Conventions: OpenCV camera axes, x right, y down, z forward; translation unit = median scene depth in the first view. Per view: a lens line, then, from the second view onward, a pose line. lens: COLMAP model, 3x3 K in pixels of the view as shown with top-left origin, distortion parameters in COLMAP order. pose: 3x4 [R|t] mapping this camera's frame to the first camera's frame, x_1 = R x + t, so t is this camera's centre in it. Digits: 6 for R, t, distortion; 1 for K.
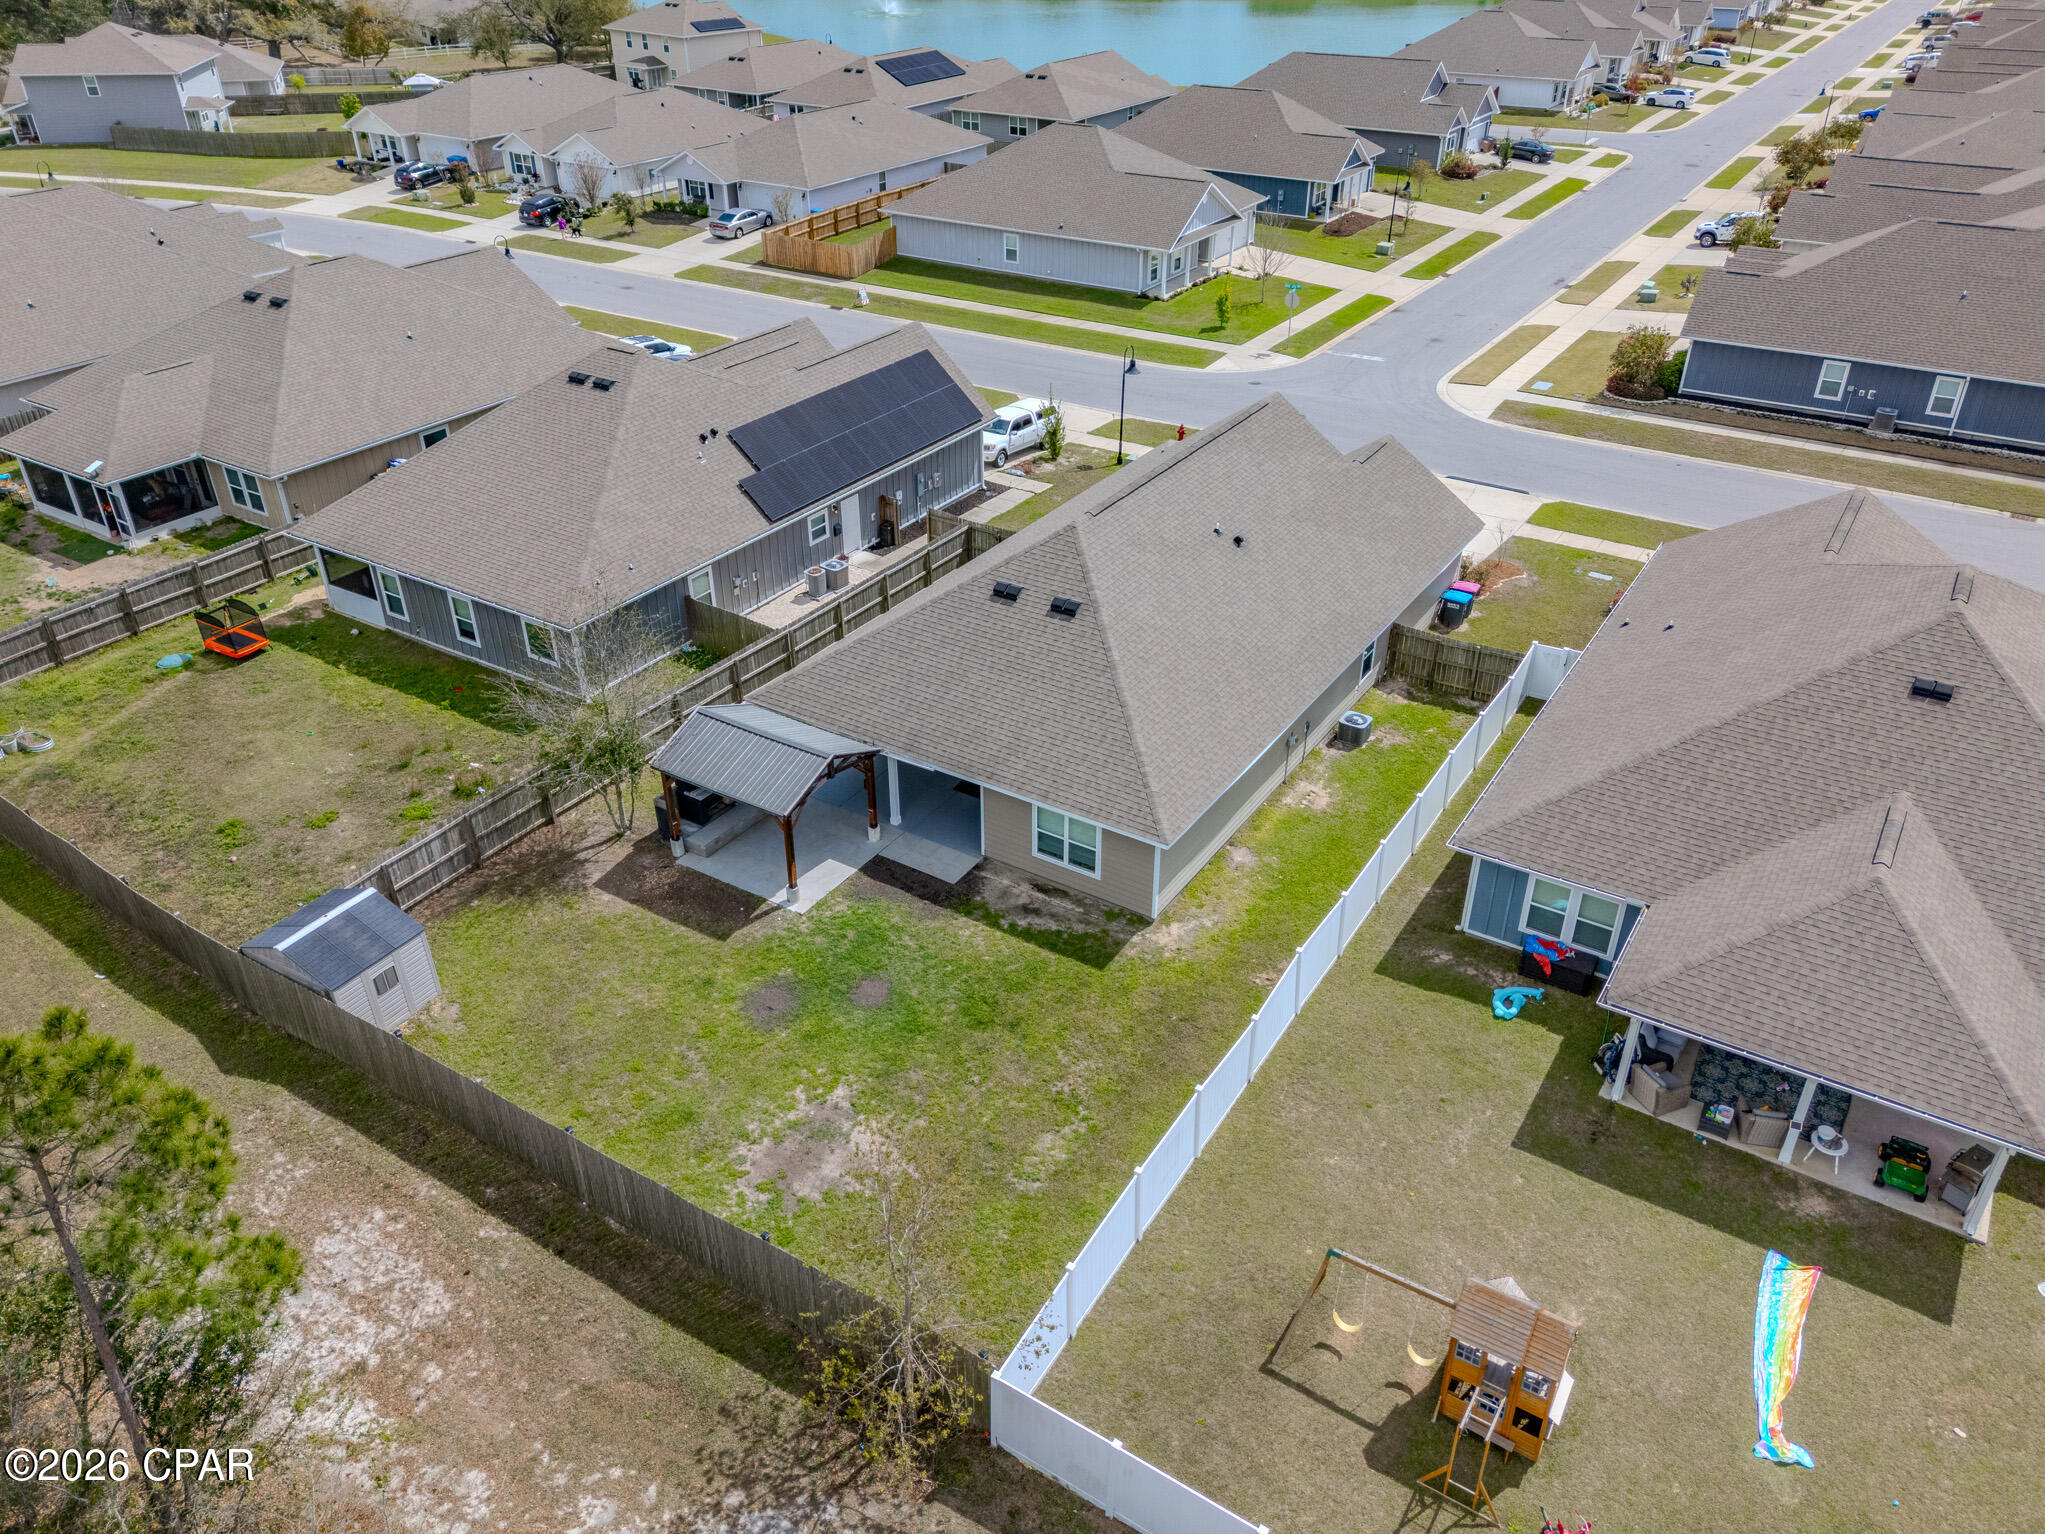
lens RADIAL K [[1498.9, 0, 1025.8], [0, 1498.9, 767.3], [0, 0, 1]] dist [0.071014, -0.062897]
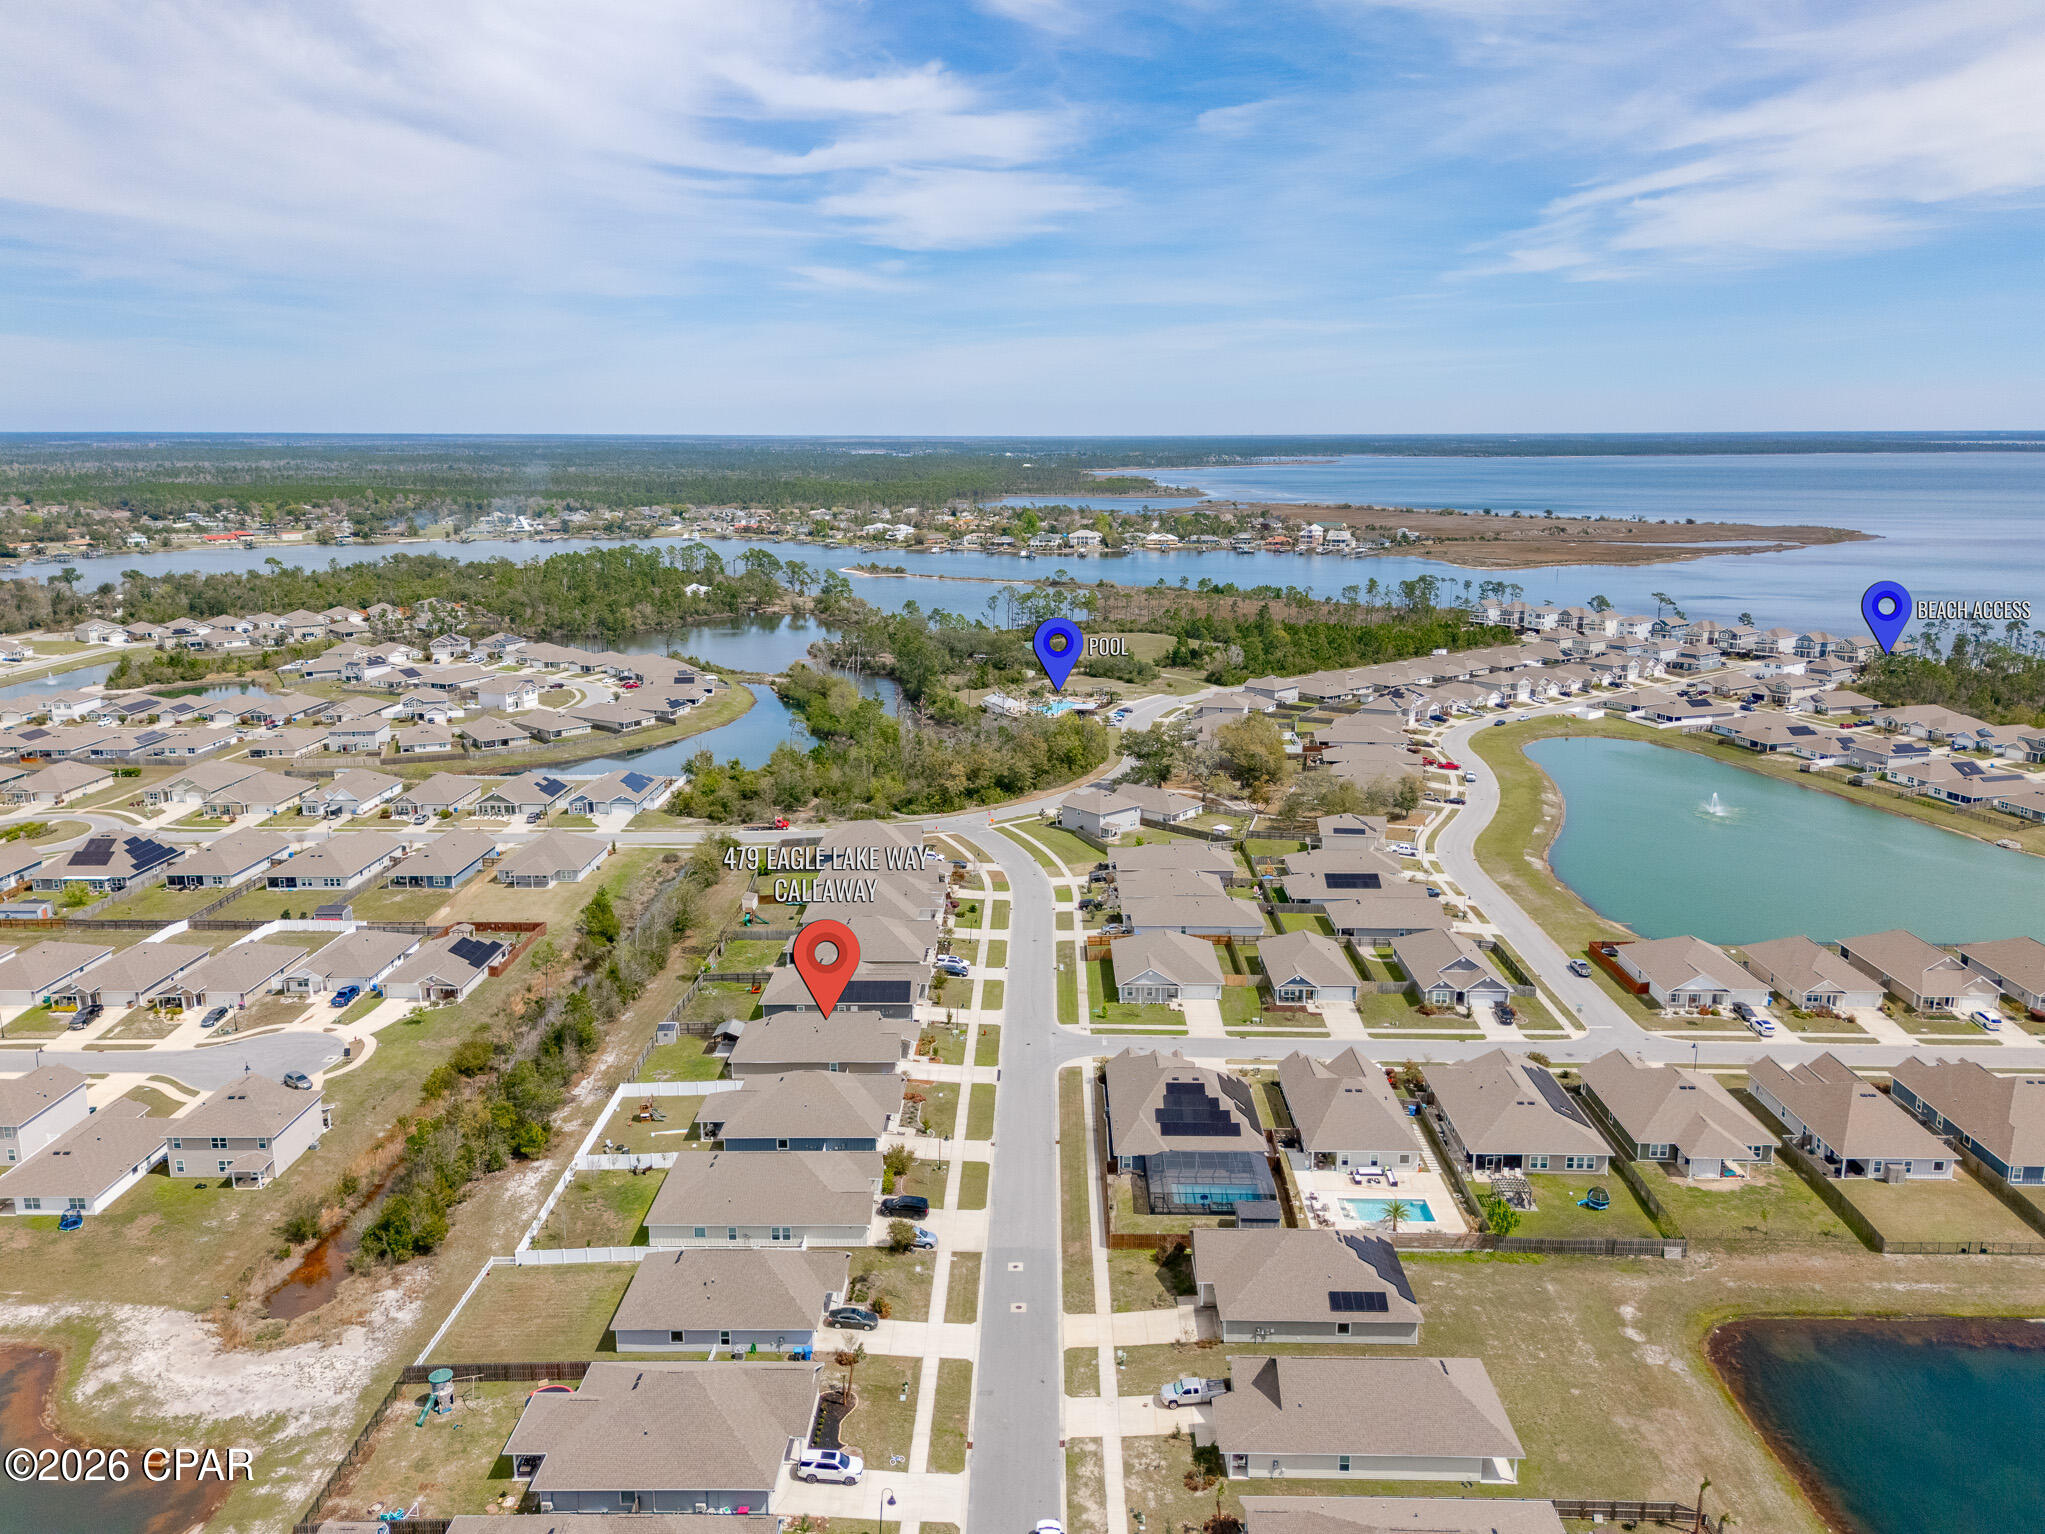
lens RADIAL K [[1490.8, 0, 1029.3], [0, 1490.8, 799.5], [0, 0, 1]] dist [0.121587, -0.166390]
pose [[0.527375, 0.202812, -0.825071, 3.896160], [-0.444754, 0.893313, -0.064694, -0.729758], [0.723927, 0.401072, 0.561313, -1.330591]]
